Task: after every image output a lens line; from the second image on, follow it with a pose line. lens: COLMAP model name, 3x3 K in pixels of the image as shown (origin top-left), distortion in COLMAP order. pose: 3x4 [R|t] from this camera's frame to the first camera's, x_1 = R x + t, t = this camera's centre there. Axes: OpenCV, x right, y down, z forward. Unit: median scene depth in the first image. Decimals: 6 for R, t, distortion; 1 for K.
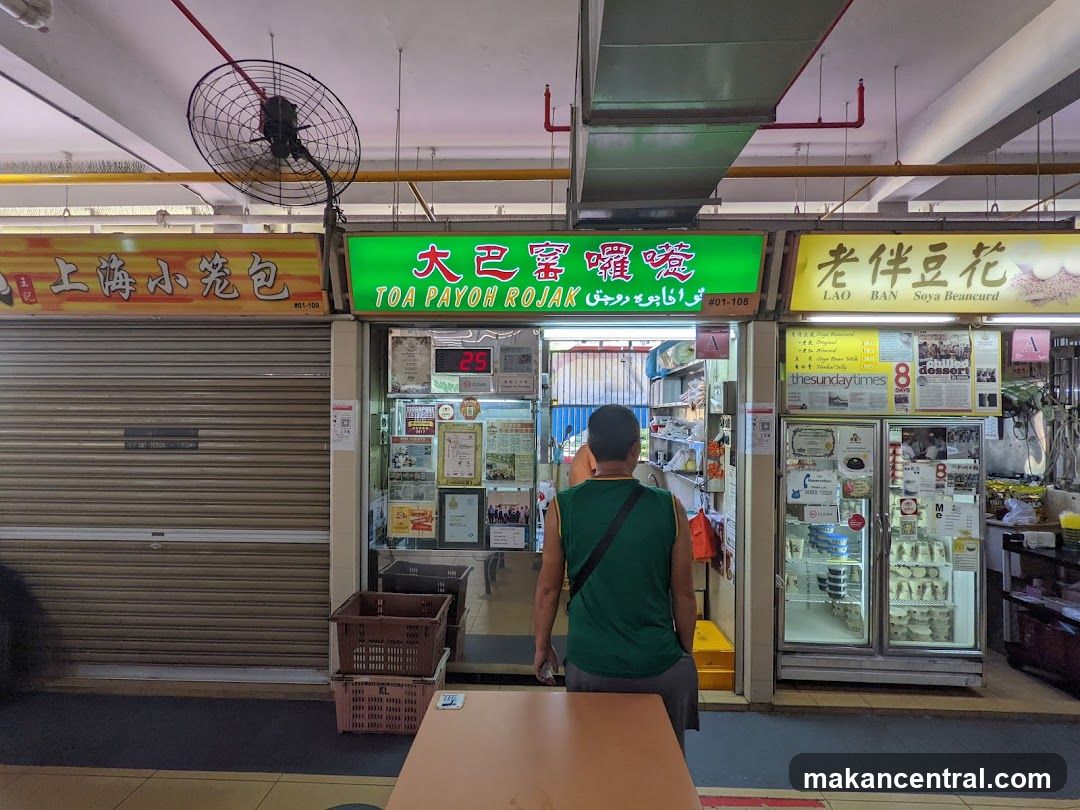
lens RADIAL K [[506.4, 0, 542.3], [0, 506.4, 414.1], [0, 0, 1]] dist [0.000435, -0.000131]
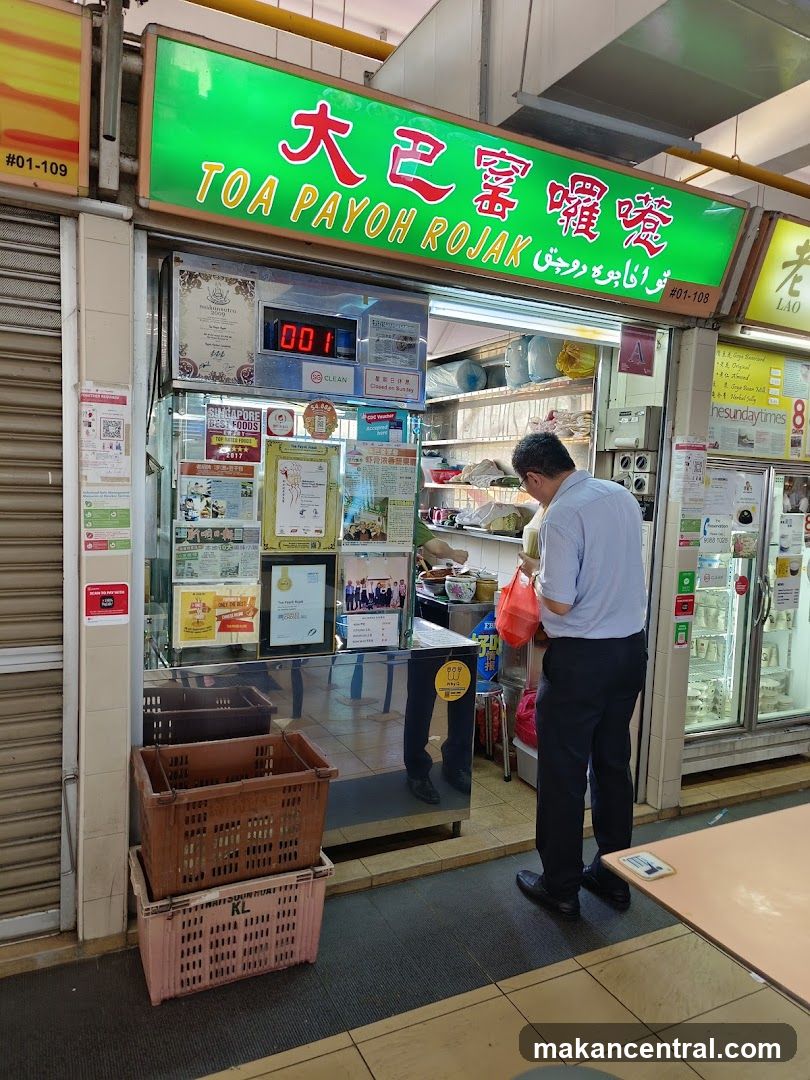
lens RADIAL K [[720.8, 0, 412.2], [0, 720.8, 541.9], [0, 0, 1]] dist [0.034155, 0.004332]
pose [[0.877889, -0.011191, 0.478734, -0.496226], [-0.038613, 0.994817, 0.094062, 0.051795], [-0.477305, -0.101061, 0.872907, 0.224989]]
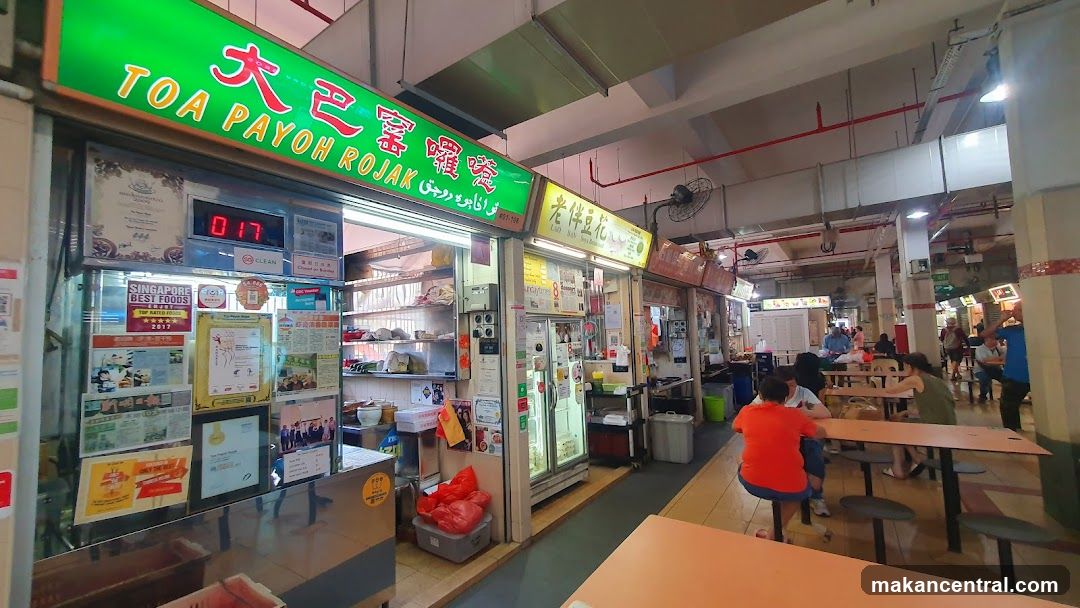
lens RADIAL K [[424.3, 0, 531.1], [0, 424.3, 310.4], [0, 0, 1]] dist [0.005476, -0.000126]
pose [[0.556935, 0.027723, 0.830094, -0.460944], [0.032285, 0.997965, -0.054991, 0.063623], [-0.829929, 0.057426, 0.554906, 0.381049]]
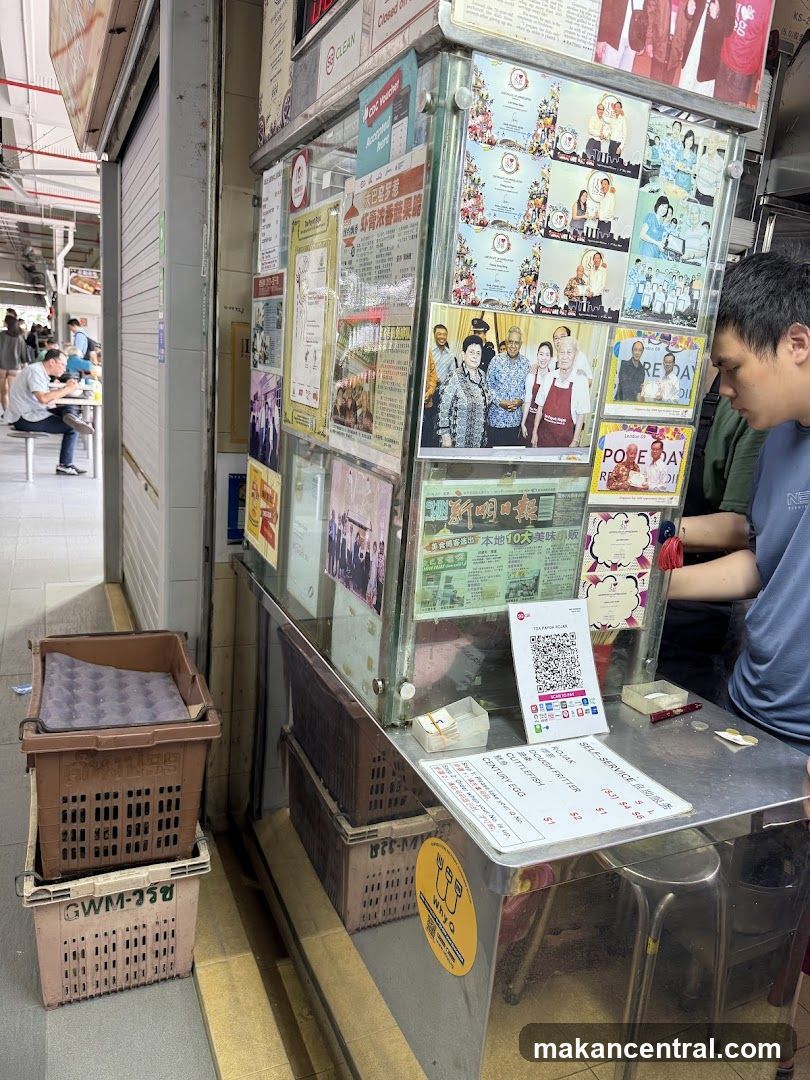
lens RADIAL K [[760.7, 0, 402.9], [0, 760.7, 539.8], [0, 0, 1]] dist [0.010869, -0.006467]
pose [[0.447051, 0.230422, -0.864321, 0.313911], [-0.071266, 0.972356, 0.222362, 0.107830], [0.891665, -0.037810, 0.451114, 0.923311]]
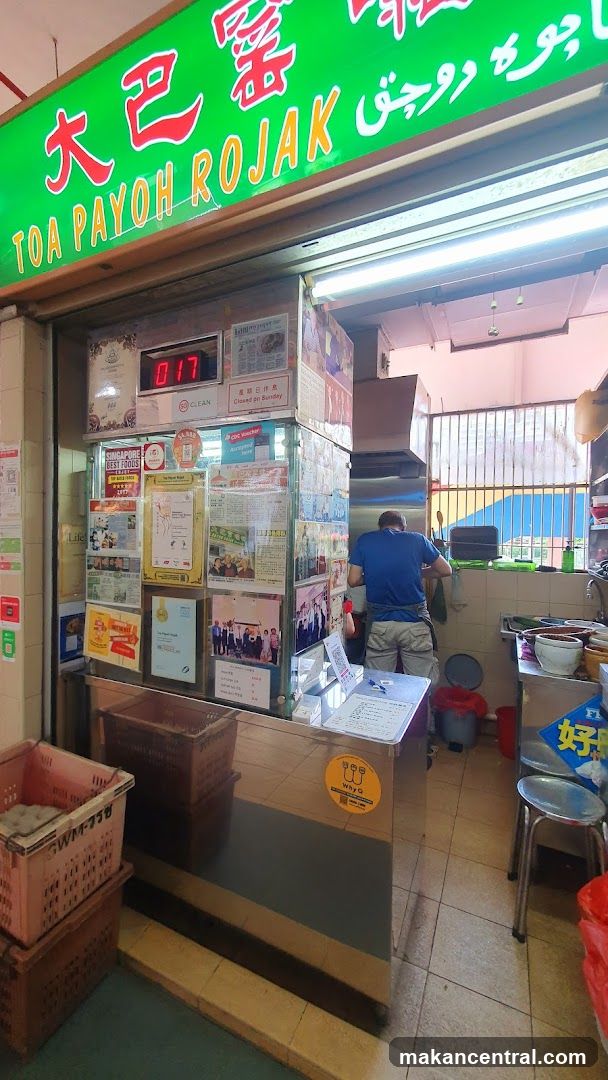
lens RADIAL K [[424.3, 0, 300.2], [0, 424.3, 536.3], [0, 0, 1]] dist [0.005476, -0.000126]
pose [[0.918665, 0.009448, -0.394924, 0.178369], [-0.004833, 0.999908, 0.012679, 0.089444], [0.395007, -0.009739, 0.918626, 0.673041]]
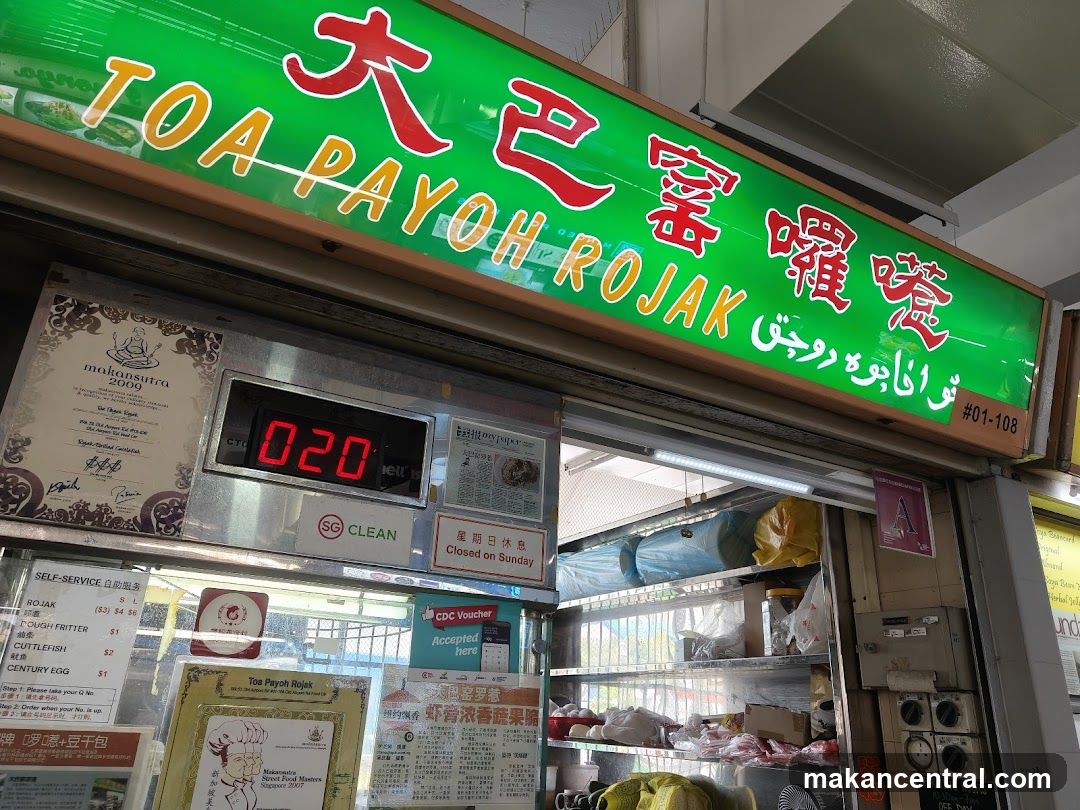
lens RADIAL K [[760.7, 0, 540.1], [0, 760.7, 407.2], [0, 0, 1]] dist [0.010869, -0.006467]
pose [[0.857732, 0.221586, 0.463892, -0.281886], [-0.039387, 0.928015, -0.370455, 0.032524], [-0.512587, 0.299479, 0.804716, 0.651417]]
